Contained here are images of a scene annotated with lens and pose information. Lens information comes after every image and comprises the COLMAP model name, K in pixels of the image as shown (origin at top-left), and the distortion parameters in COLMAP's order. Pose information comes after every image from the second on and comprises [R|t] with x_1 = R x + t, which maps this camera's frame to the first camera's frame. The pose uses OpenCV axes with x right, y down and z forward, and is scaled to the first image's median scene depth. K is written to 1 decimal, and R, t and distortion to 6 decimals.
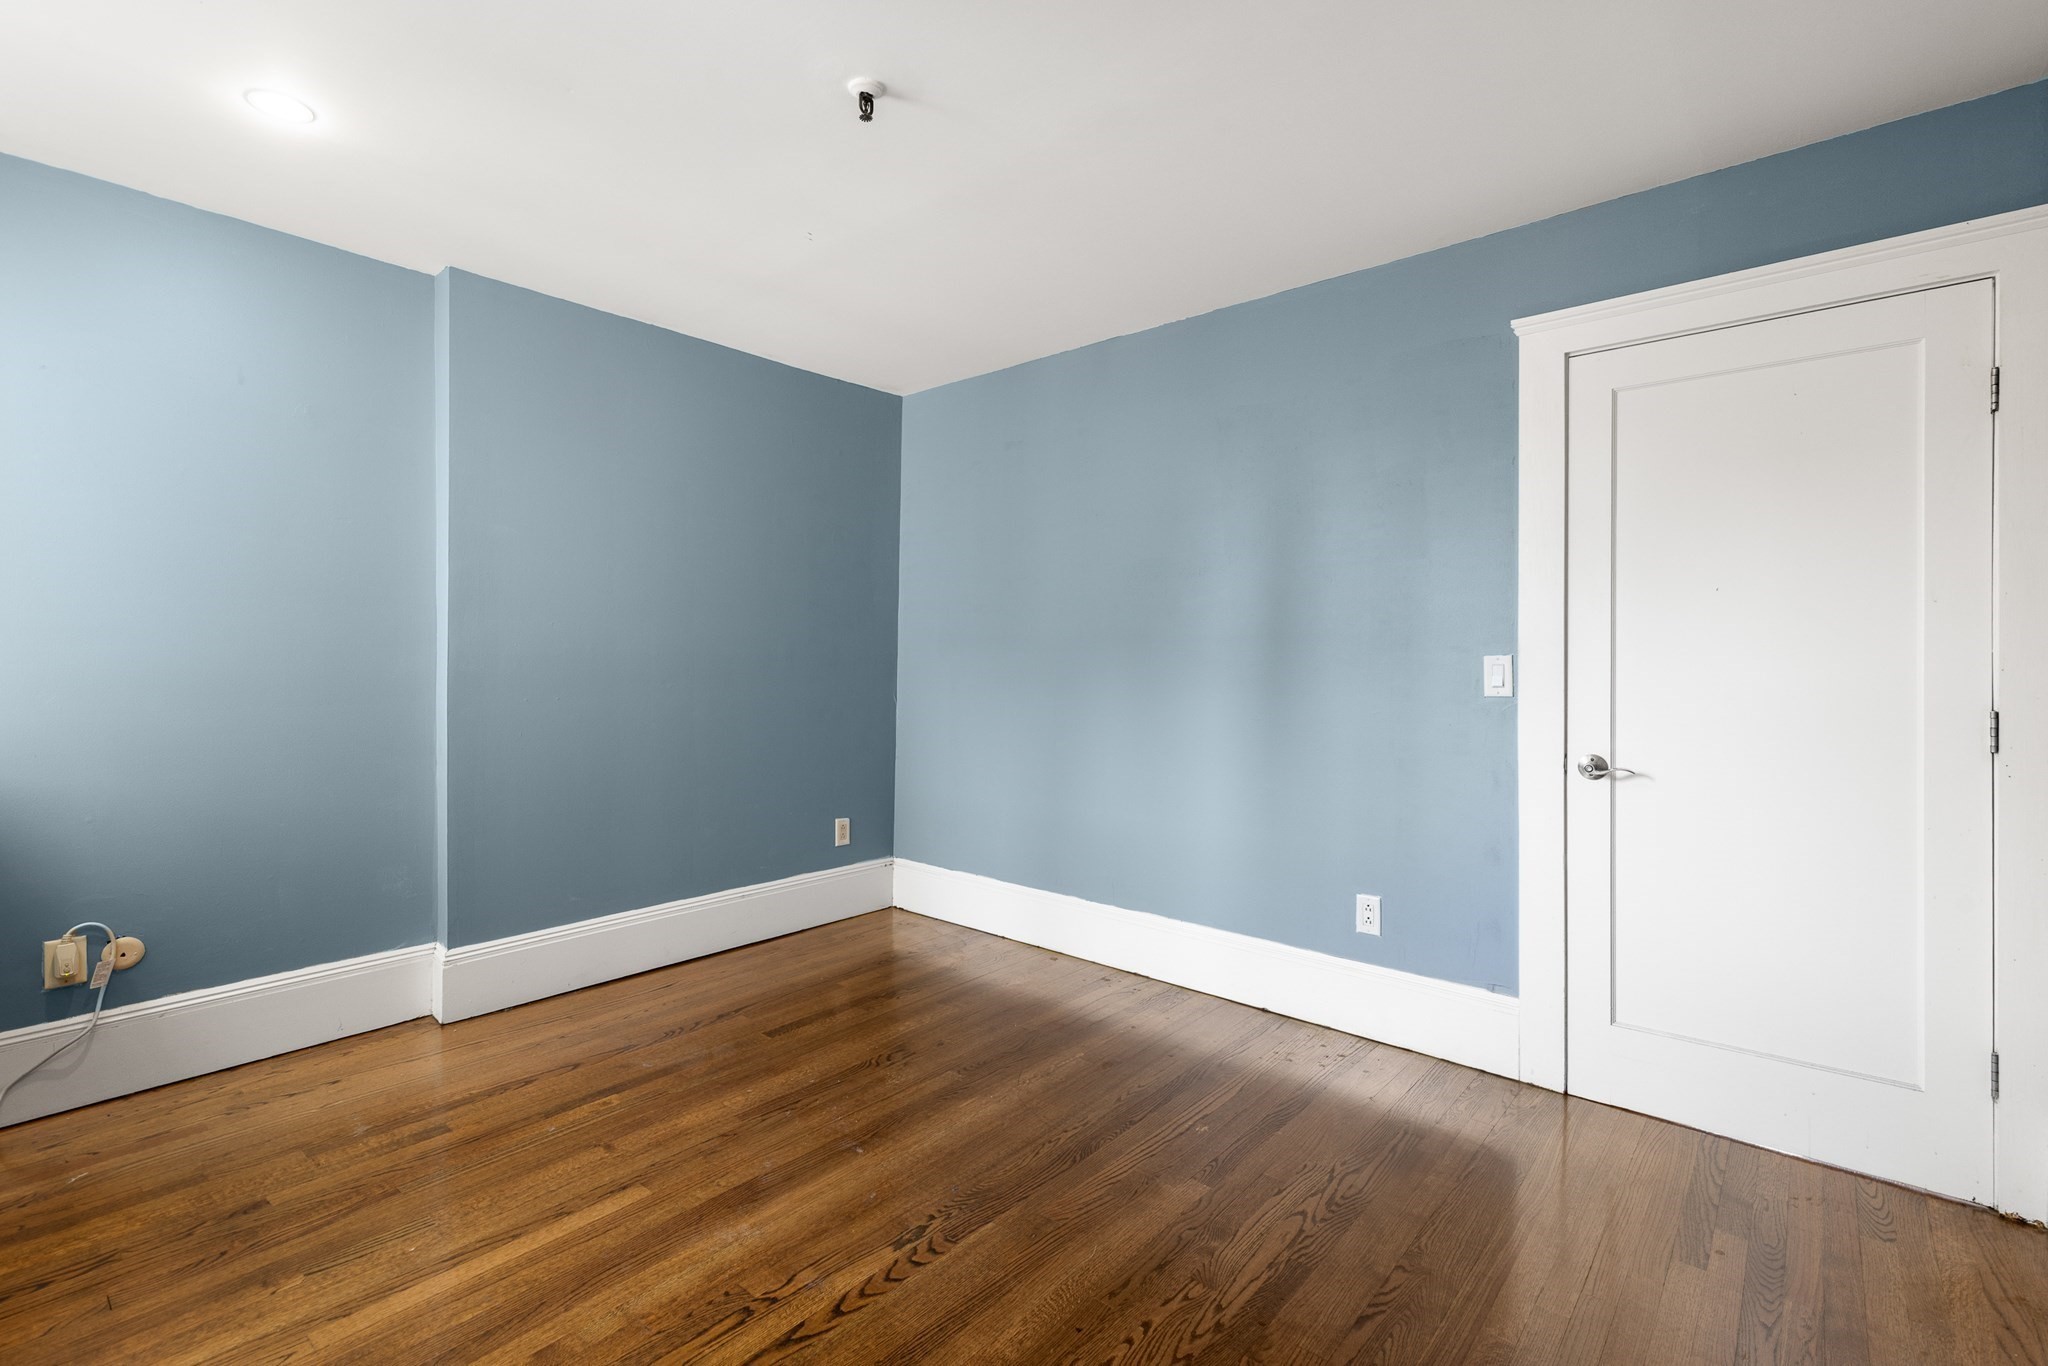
lens RADIAL K [[937.7, 0, 1044.1], [0, 937.7, 674.2], [0, 0, 1]] dist [0.007156, -0.003206]
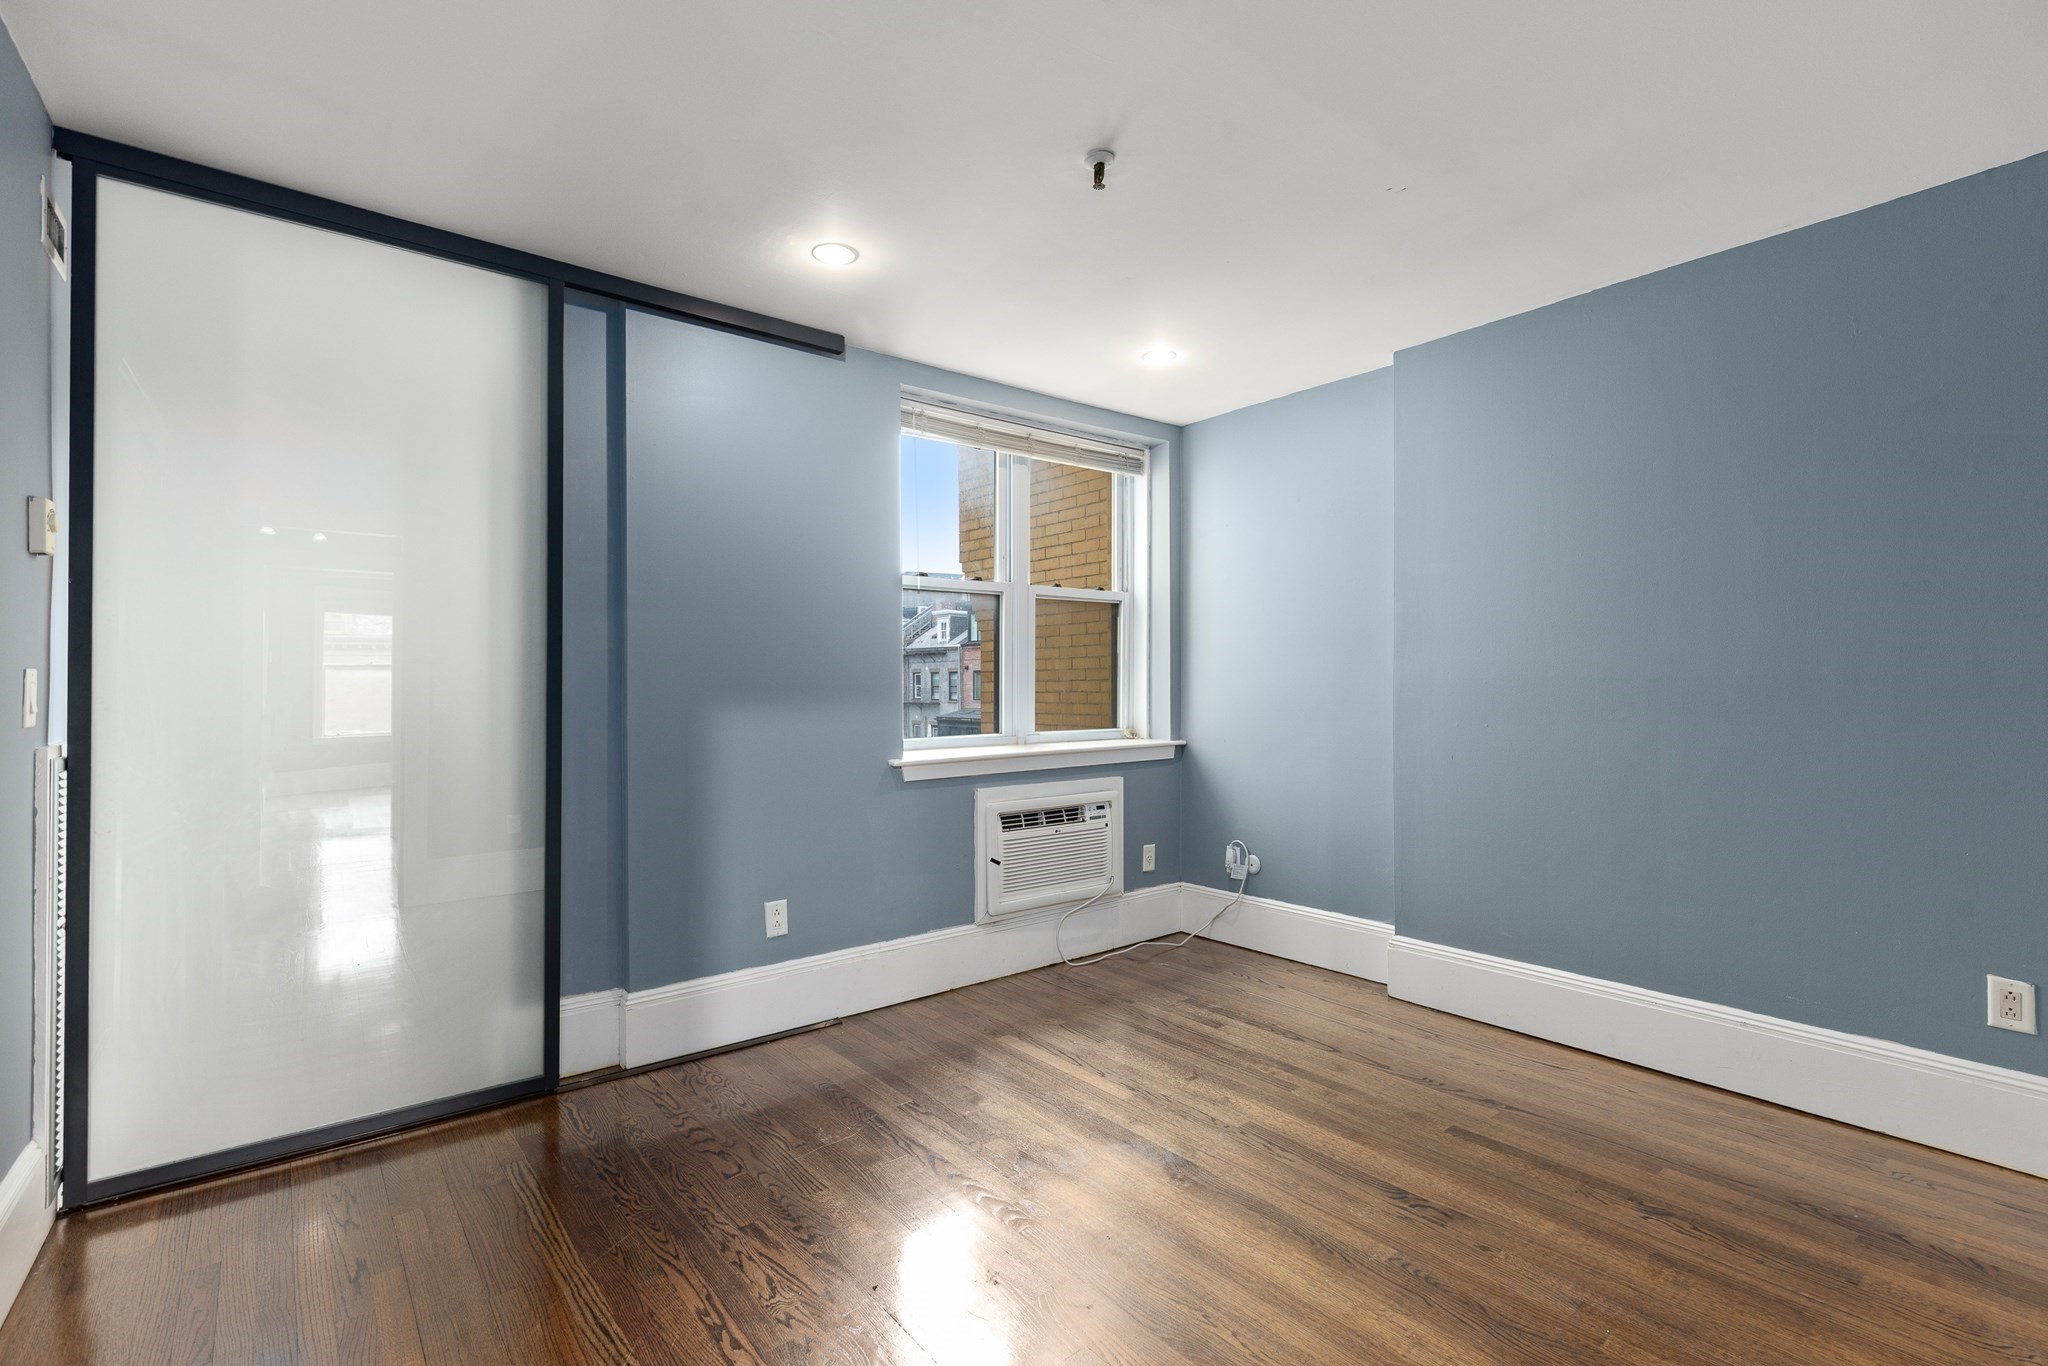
lens RADIAL K [[937.7, 0, 1006.4], [0, 937.7, 692.1], [0, 0, 1]] dist [0.007156, -0.003206]
pose [[-0.211216, 0.003303, -0.977434, 0.694499], [-0.014970, 0.999866, 0.006614, -0.009193], [0.977325, 0.016029, -0.211139, 0.883001]]
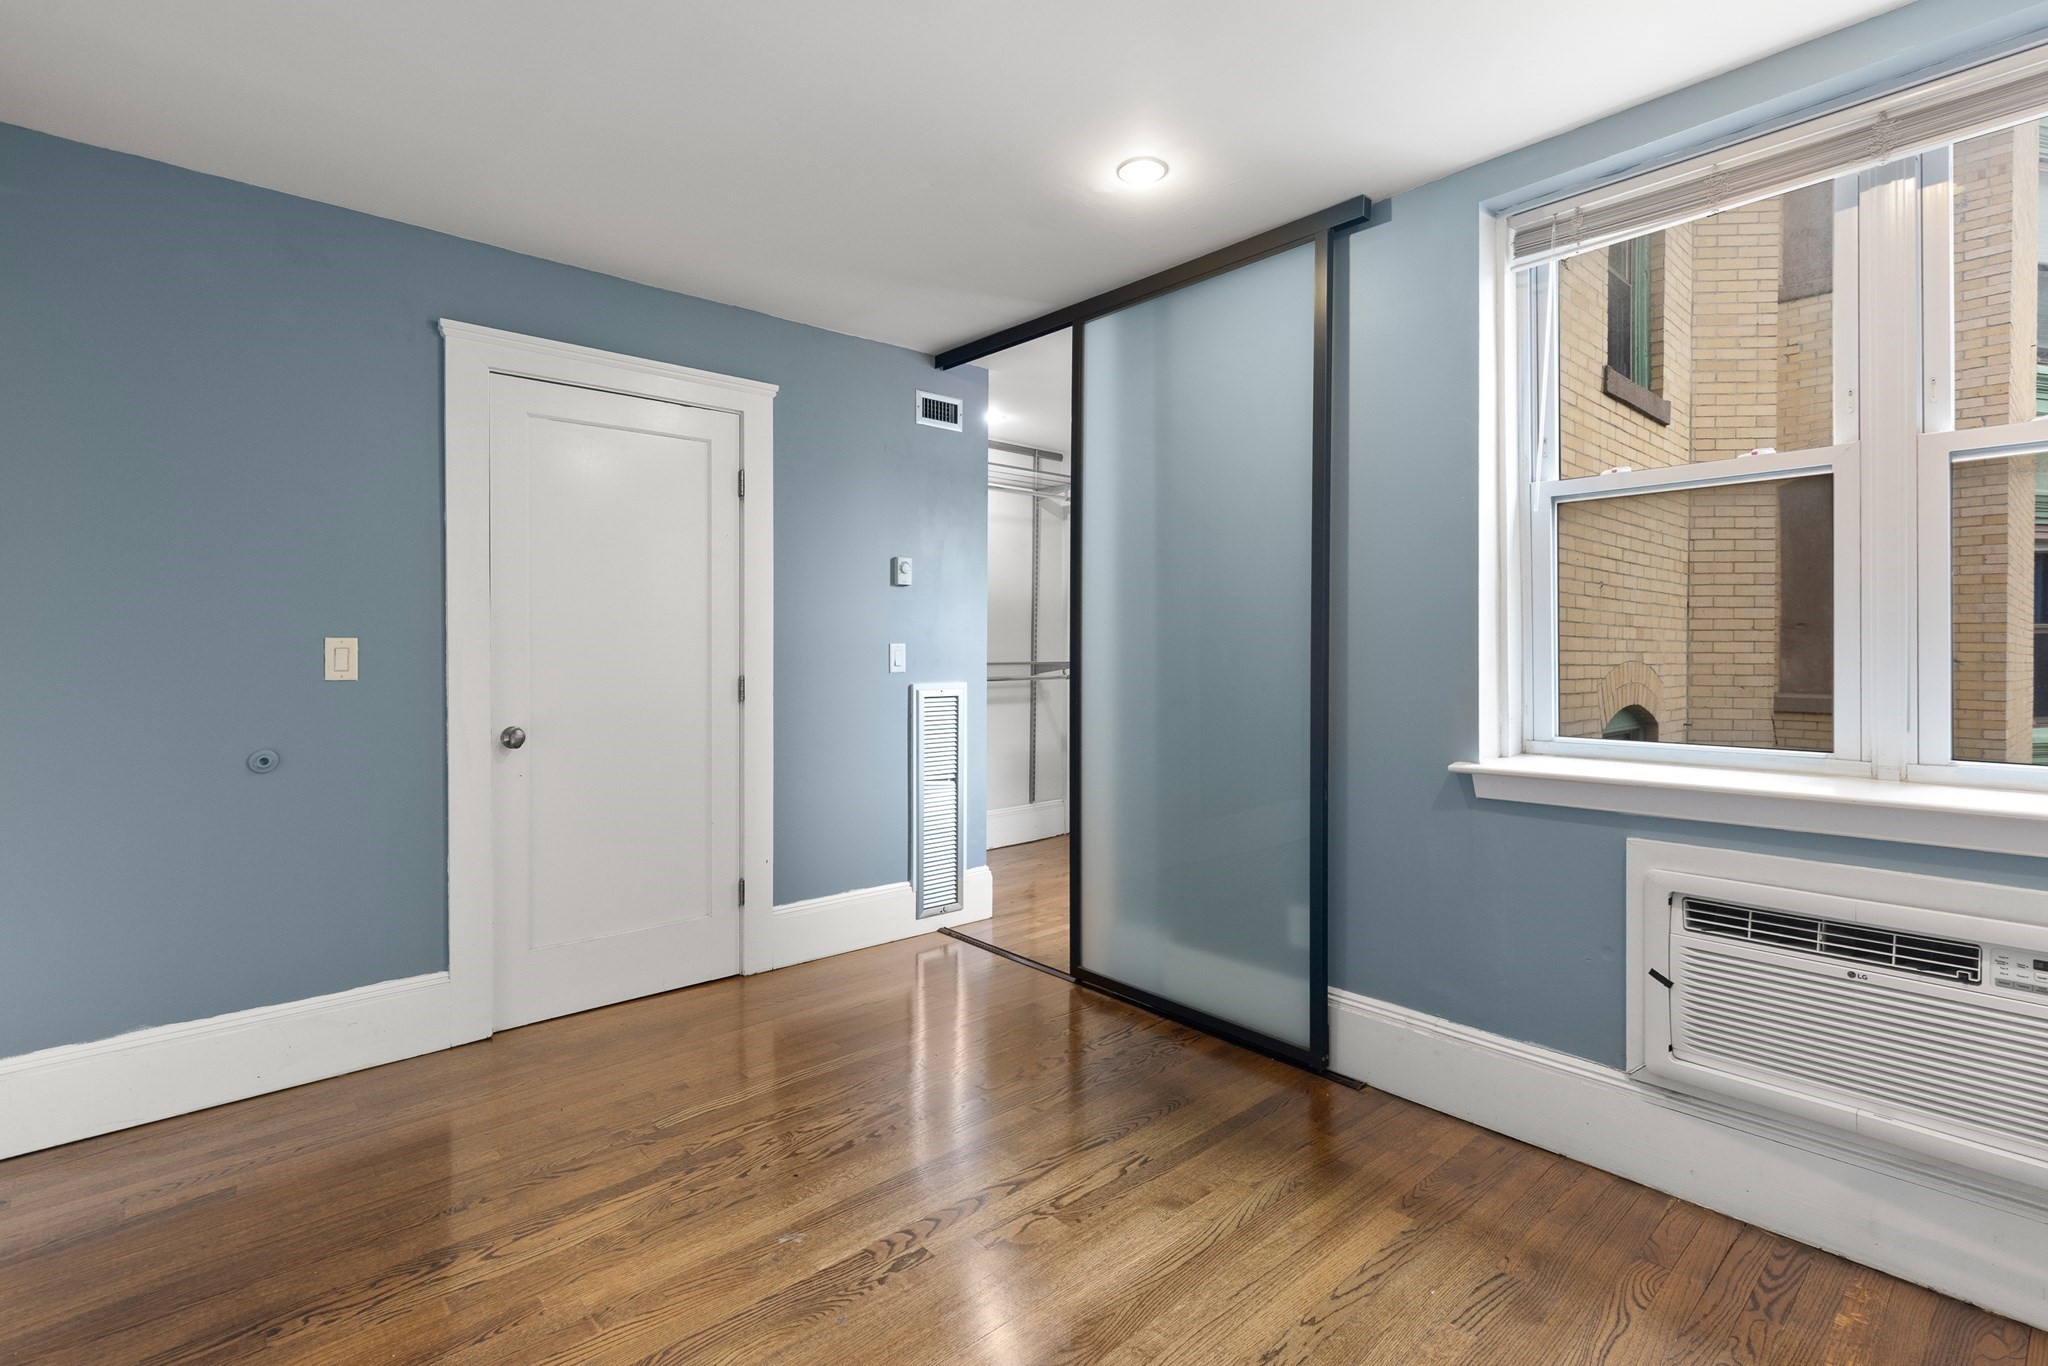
lens RADIAL K [[937.7, 0, 1027.1], [0, 937.7, 673.8], [0, 0, 1]] dist [0.007156, -0.003206]
pose [[-0.990269, -0.006961, 0.138989, -0.288852], [-0.000785, 0.999012, 0.044437, -0.029418], [-0.139161, 0.043895, -0.989296, 1.409834]]
